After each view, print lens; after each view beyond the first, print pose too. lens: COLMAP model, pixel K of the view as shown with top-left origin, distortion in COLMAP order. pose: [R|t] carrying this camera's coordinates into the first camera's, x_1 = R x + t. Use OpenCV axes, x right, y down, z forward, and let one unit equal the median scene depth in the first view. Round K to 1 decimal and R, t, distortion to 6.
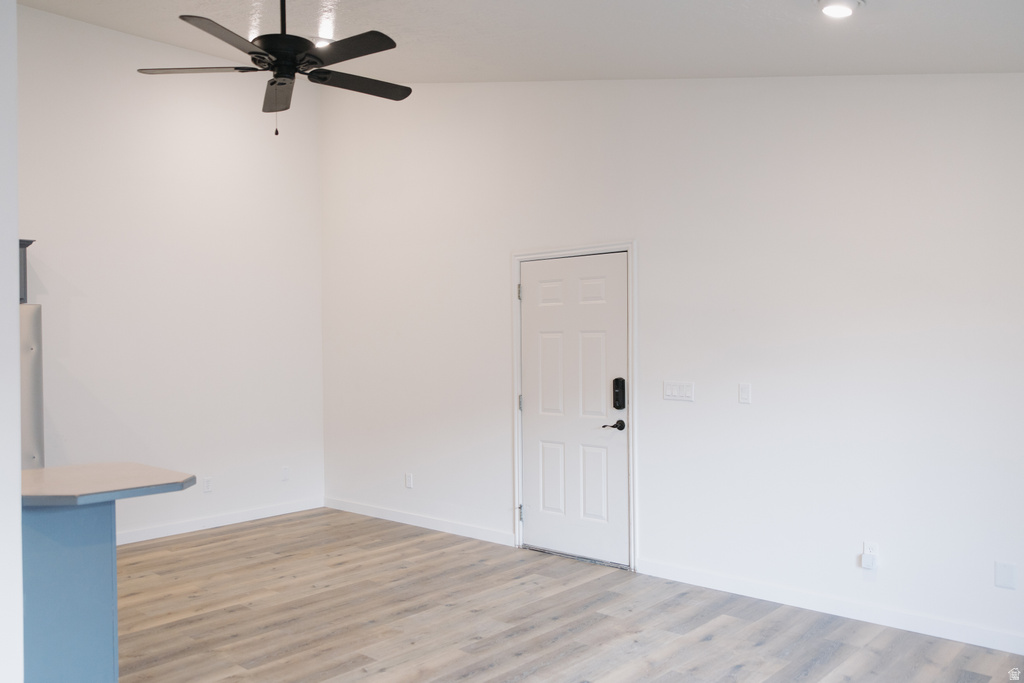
lens RADIAL K [[823.6, 0, 512.0], [0, 823.6, 341.5], [0, 0, 1]] dist [0.004324, -0.006663]
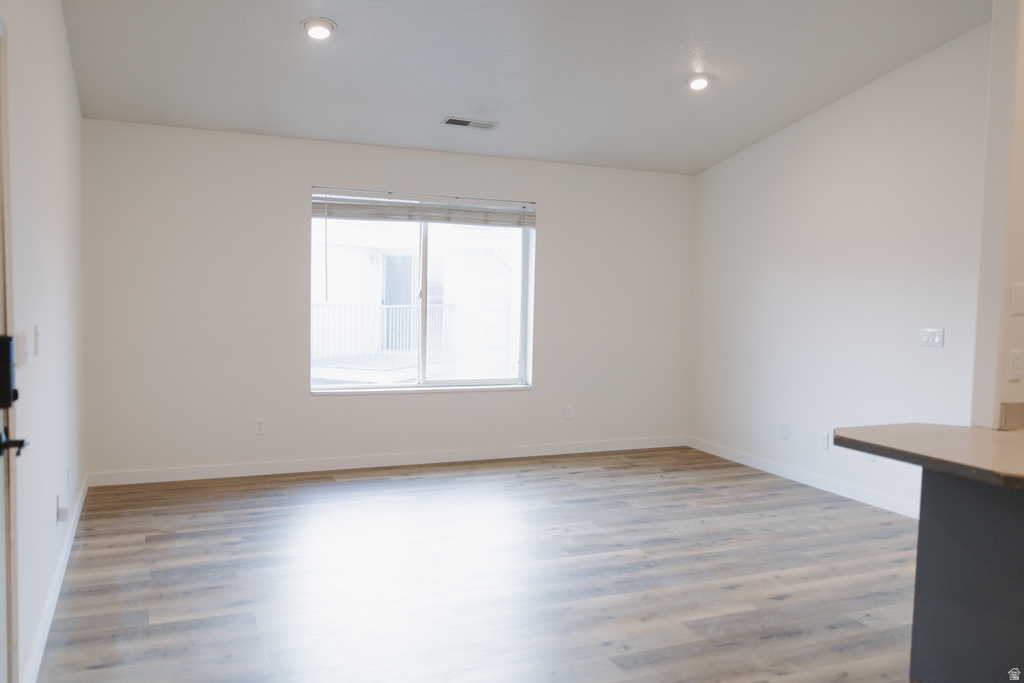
lens RADIAL K [[823.6, 0, 512.0], [0, 823.6, 341.5], [0, 0, 1]] dist [0.004324, -0.006663]
pose [[-0.912081, -0.038740, 0.408176, -0.342222], [-0.014525, 0.997954, 0.062261, 0.019567], [-0.409753, 0.050858, -0.910778, 1.517020]]
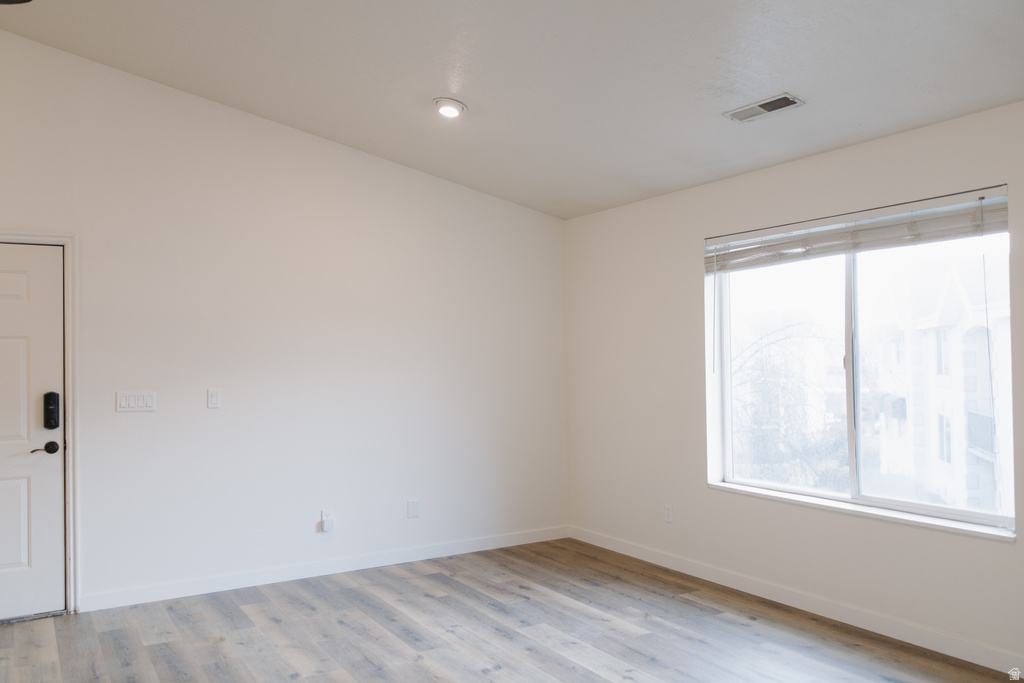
lens RADIAL K [[823.6, 0, 512.0], [0, 823.6, 341.5], [0, 0, 1]] dist [0.004324, -0.006663]
pose [[0.293236, 0.022606, 0.955773, -0.648641], [0.013920, 0.999513, -0.027911, 0.026175], [-0.955939, 0.021489, 0.292779, 0.344849]]
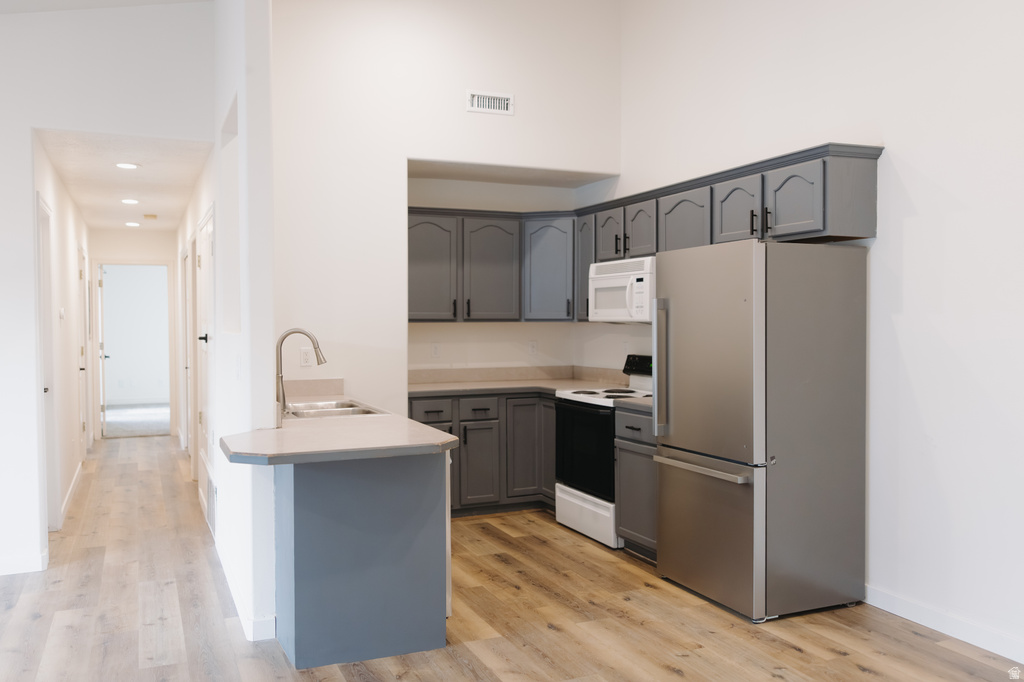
lens RADIAL K [[848.4, 0, 505.6], [0, 848.4, 343.3], [0, 0, 1]] dist [0.007827, -0.005768]
pose [[-0.417309, 0.040074, -0.907881, 0.218446], [0.009315, 0.999163, 0.039821, 0.018238], [0.908717, 0.008161, -0.417333, 1.263718]]
